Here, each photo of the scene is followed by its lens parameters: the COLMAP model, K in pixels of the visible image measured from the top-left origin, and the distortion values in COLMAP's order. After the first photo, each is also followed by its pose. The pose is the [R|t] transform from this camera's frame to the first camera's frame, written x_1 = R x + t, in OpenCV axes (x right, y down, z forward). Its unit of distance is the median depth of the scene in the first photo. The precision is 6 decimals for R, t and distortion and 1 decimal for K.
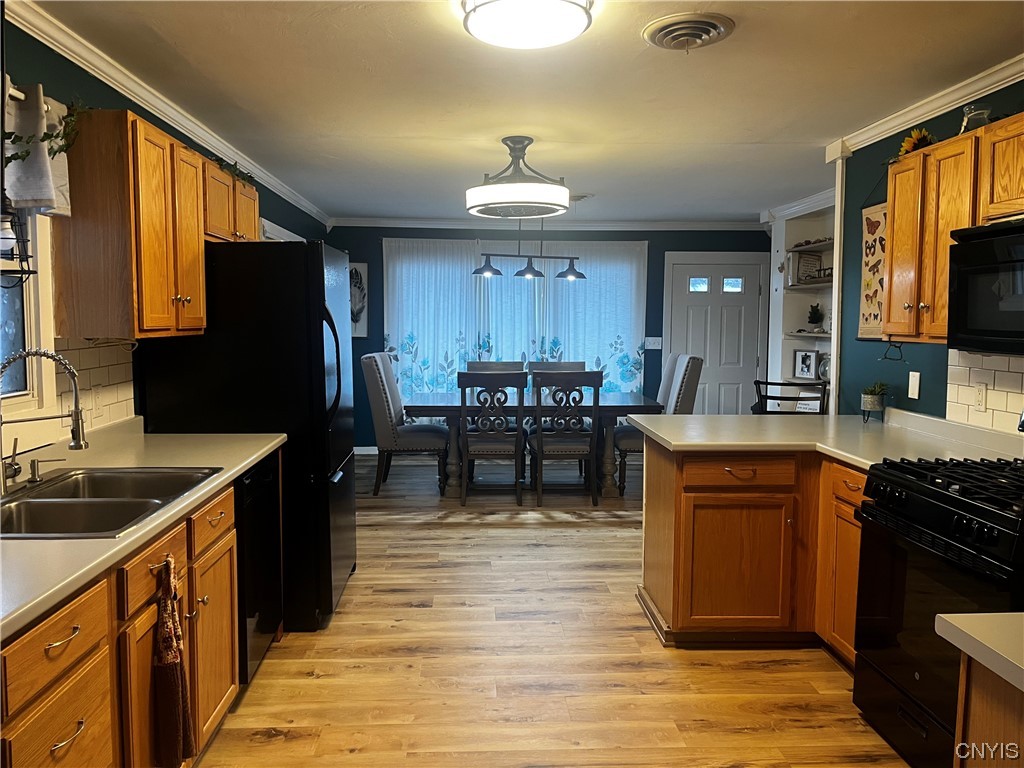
lens RADIAL K [[774.8, 0, 509.3], [0, 774.8, 381.6], [0, 0, 1]] dist [0.033771, -0.046410]
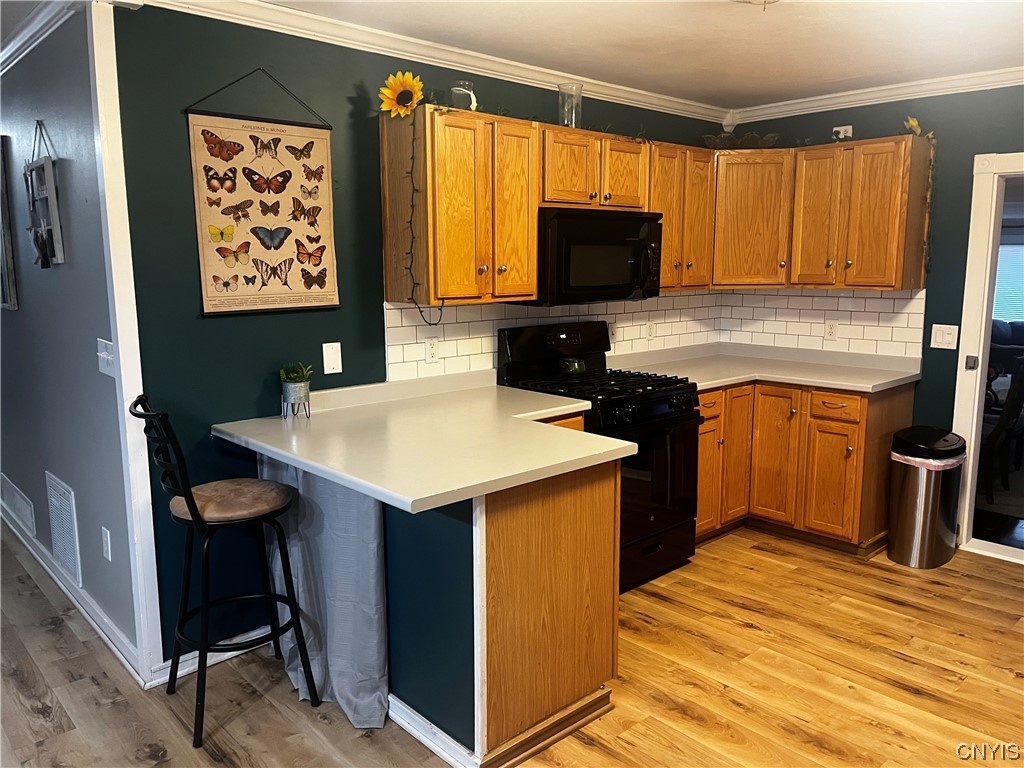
lens RADIAL K [[774.8, 0, 506.2], [0, 774.8, 387.4], [0, 0, 1]] dist [0.033771, -0.046410]
pose [[-0.639267, -0.128631, 0.758150, -0.286300], [0.063100, 0.973811, 0.218426, -0.152377], [-0.766391, 0.187472, -0.614409, 1.512799]]
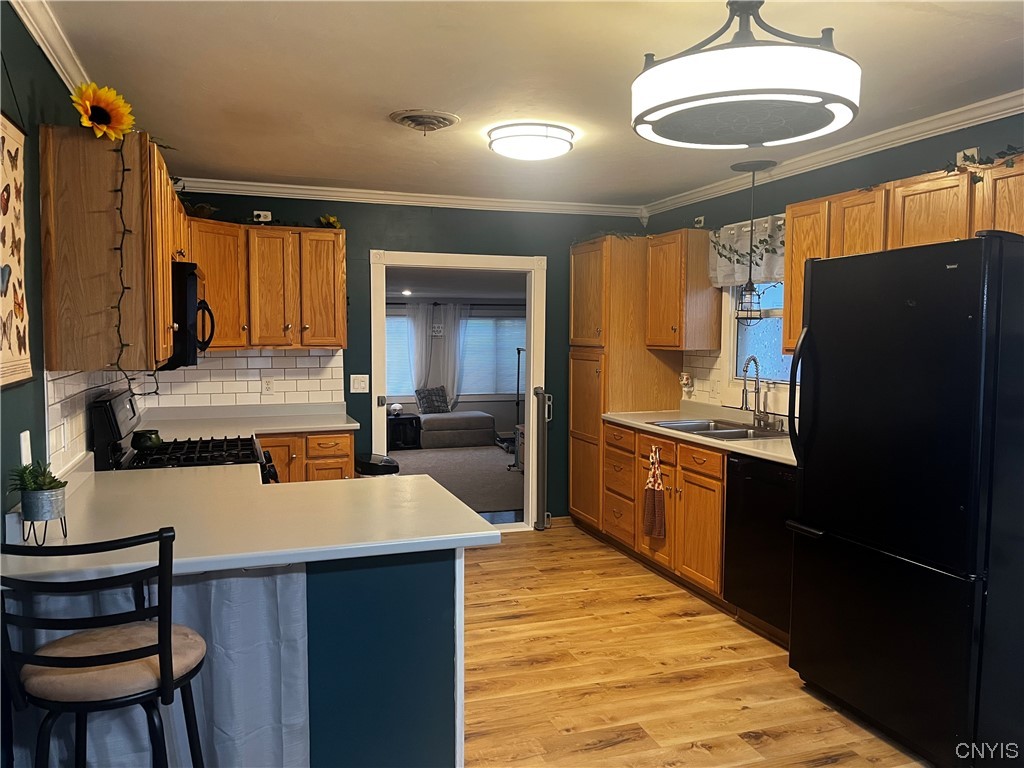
lens RADIAL K [[774.8, 0, 512.3], [0, 774.8, 377.6], [0, 0, 1]] dist [0.033771, -0.046410]
pose [[-0.960359, 0.006489, -0.278690, 0.354087], [-0.033087, 0.990009, 0.137069, -0.160528], [0.276795, 0.140857, -0.950549, 1.817910]]
